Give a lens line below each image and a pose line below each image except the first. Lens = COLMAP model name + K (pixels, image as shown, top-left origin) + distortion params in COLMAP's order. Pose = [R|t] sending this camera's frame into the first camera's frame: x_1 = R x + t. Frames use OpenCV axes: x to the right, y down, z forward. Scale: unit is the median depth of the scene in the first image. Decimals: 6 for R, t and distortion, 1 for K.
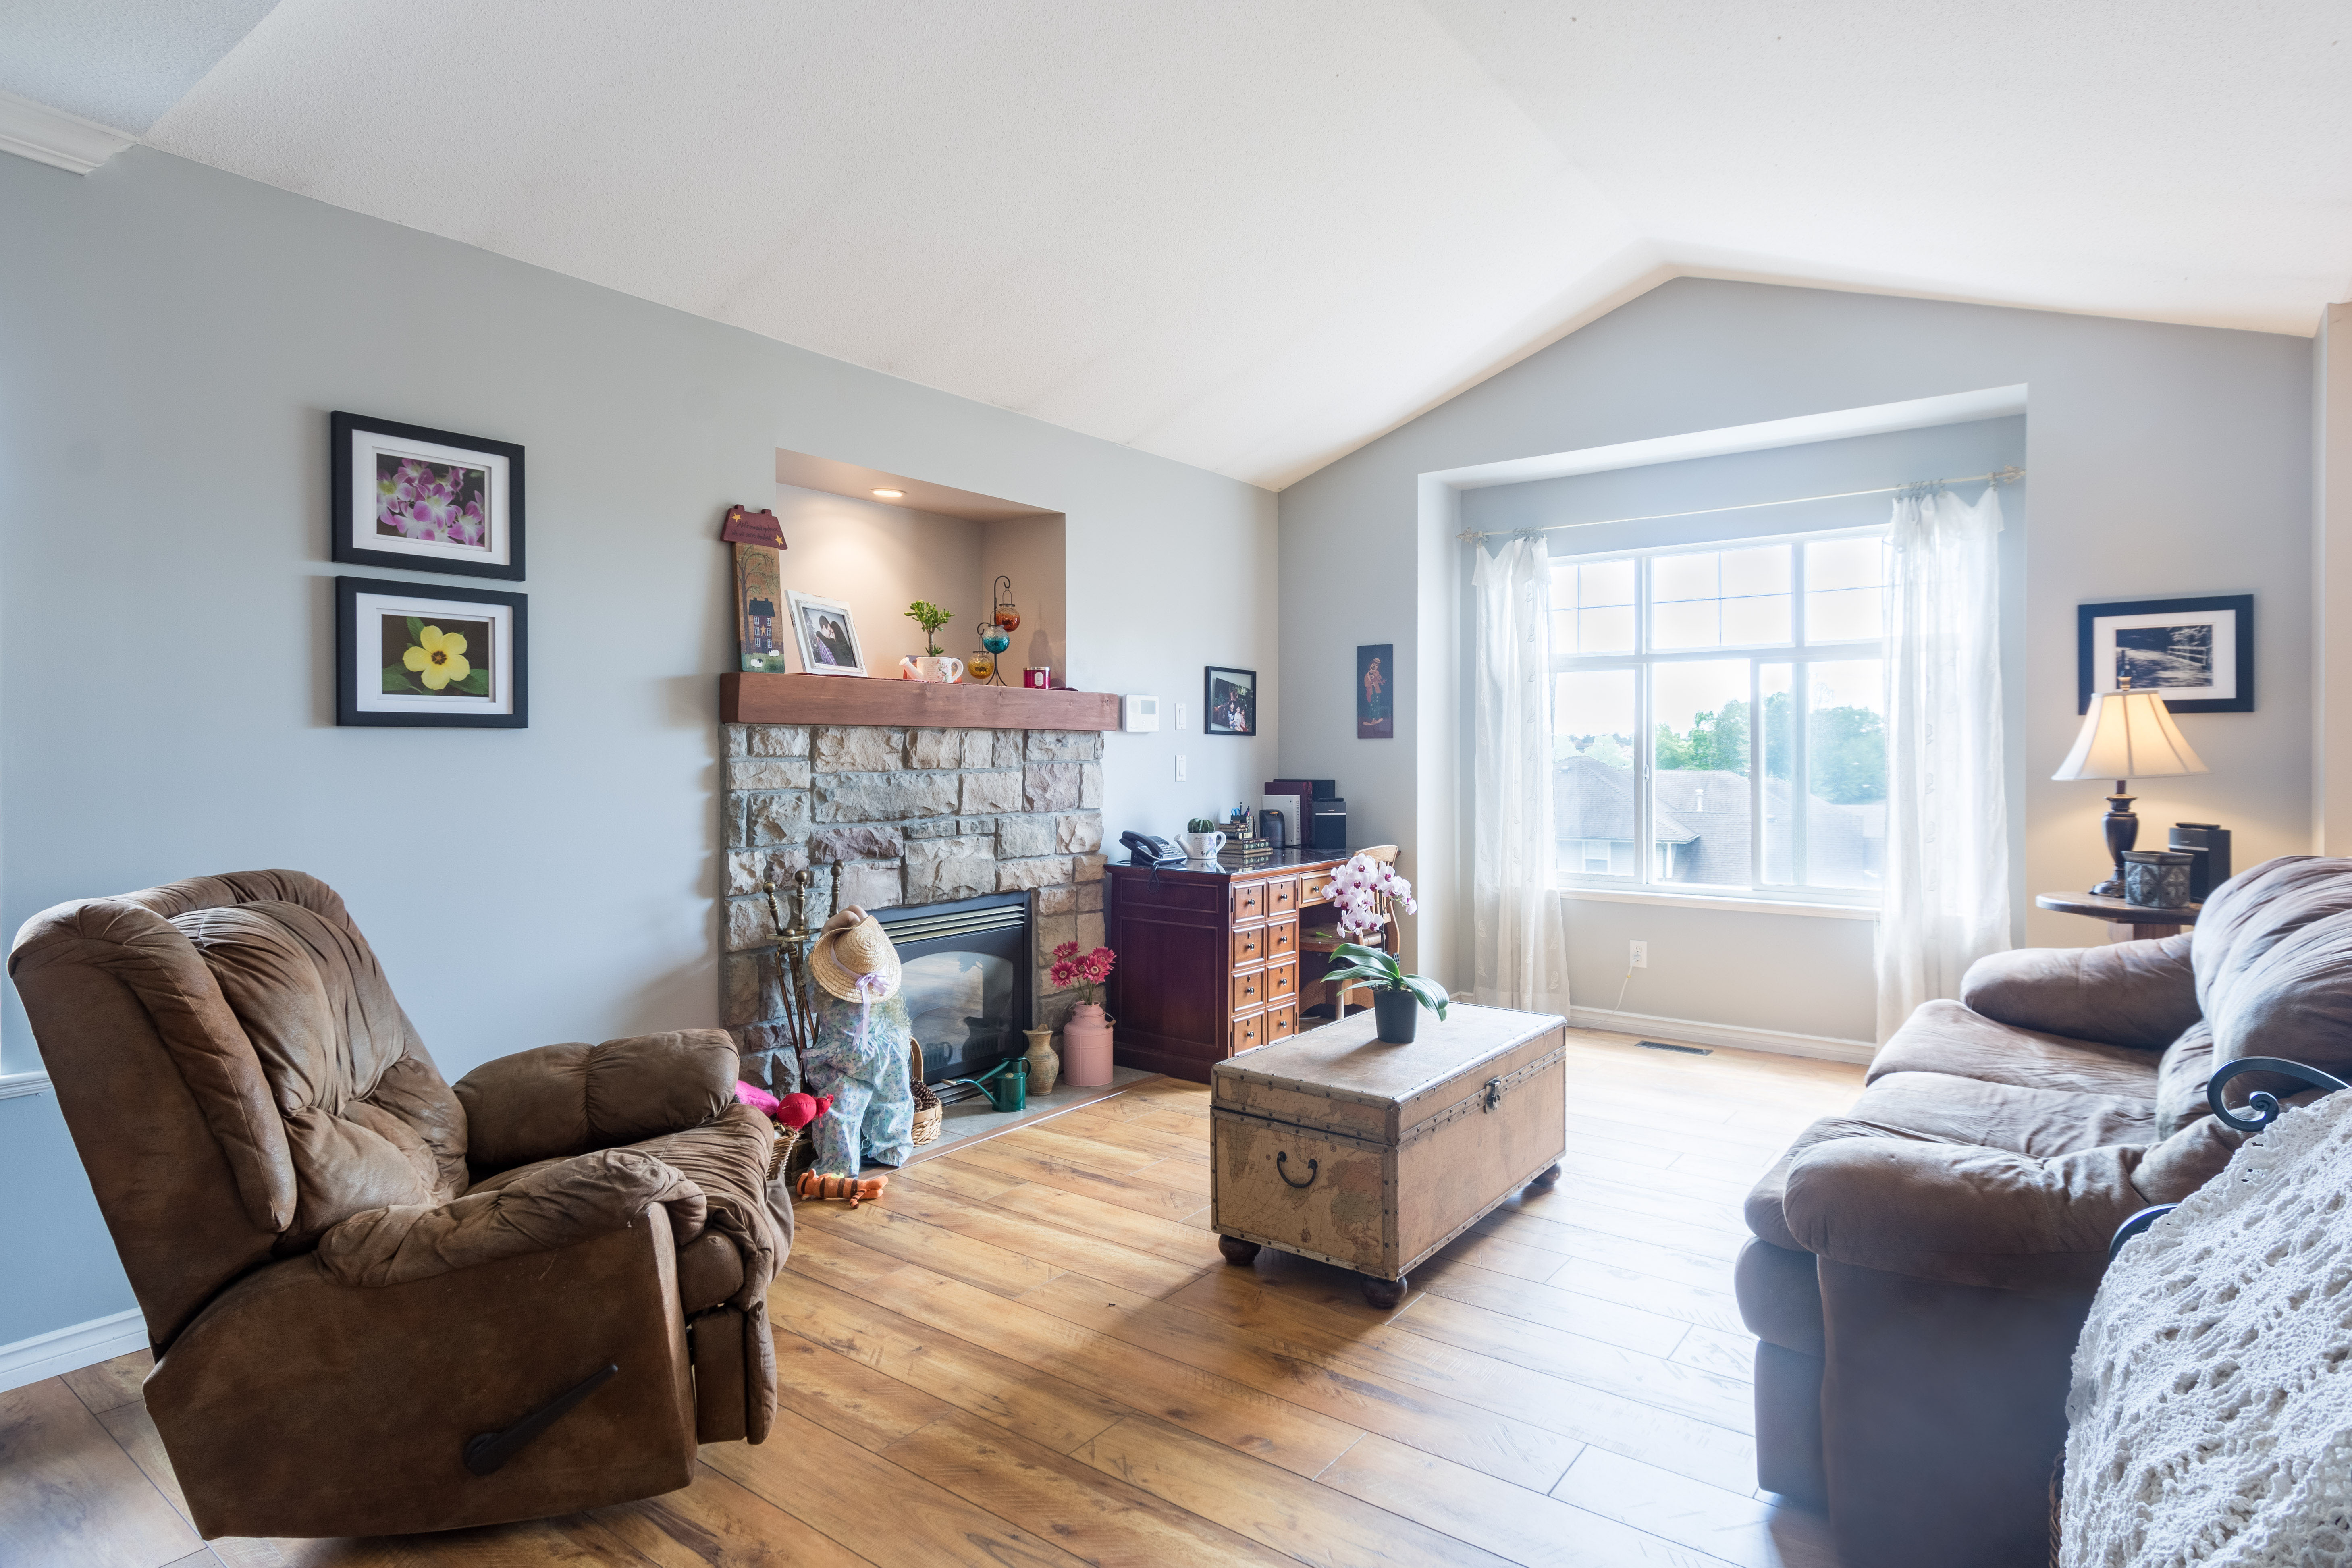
lens RADIAL K [[1227.3, 0, 1184.1], [0, 1227.3, 761.2], [0, 0, 1]] dist [-0.004680, -0.007301]
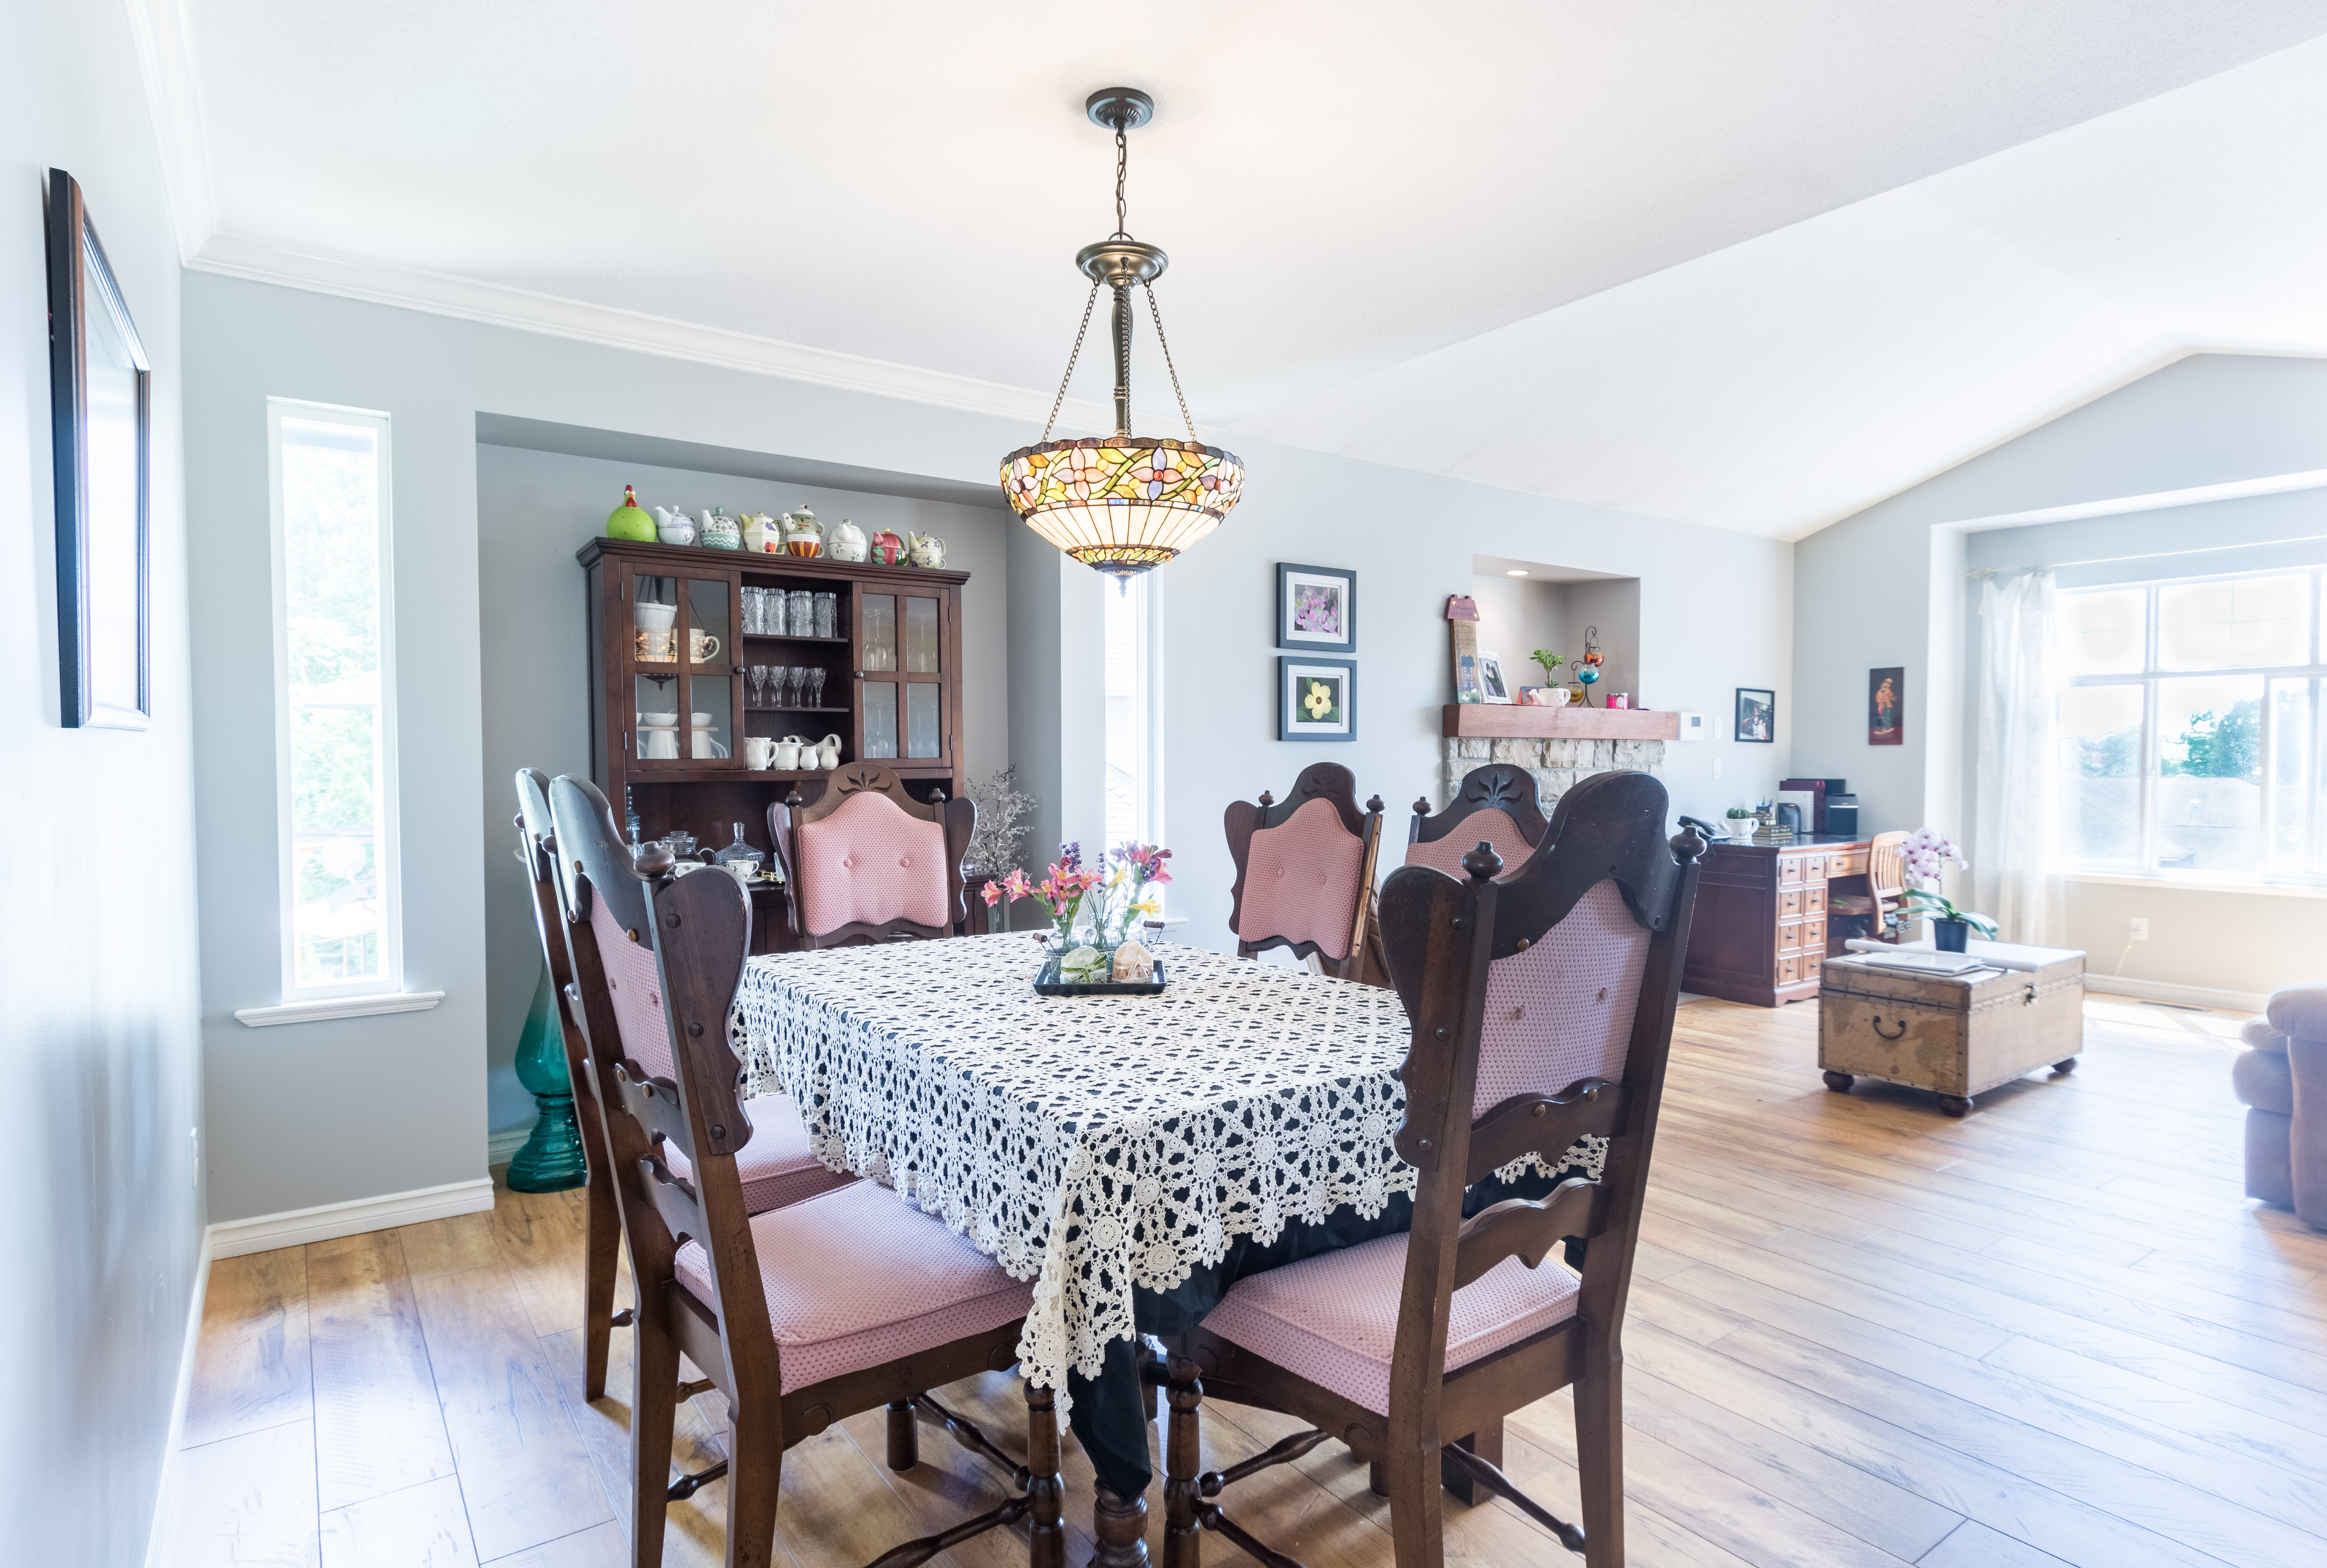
lens RADIAL K [[1214.3, 0, 1148.0], [0, 1214.3, 805.0], [0, 0, 1]] dist [-0.004680, -0.007301]
pose [[0.950311, 0.011146, -0.311101, -0.207761], [-0.001477, 0.999509, 0.031298, 0.005786], [0.311297, -0.029283, 0.949861, -0.465789]]
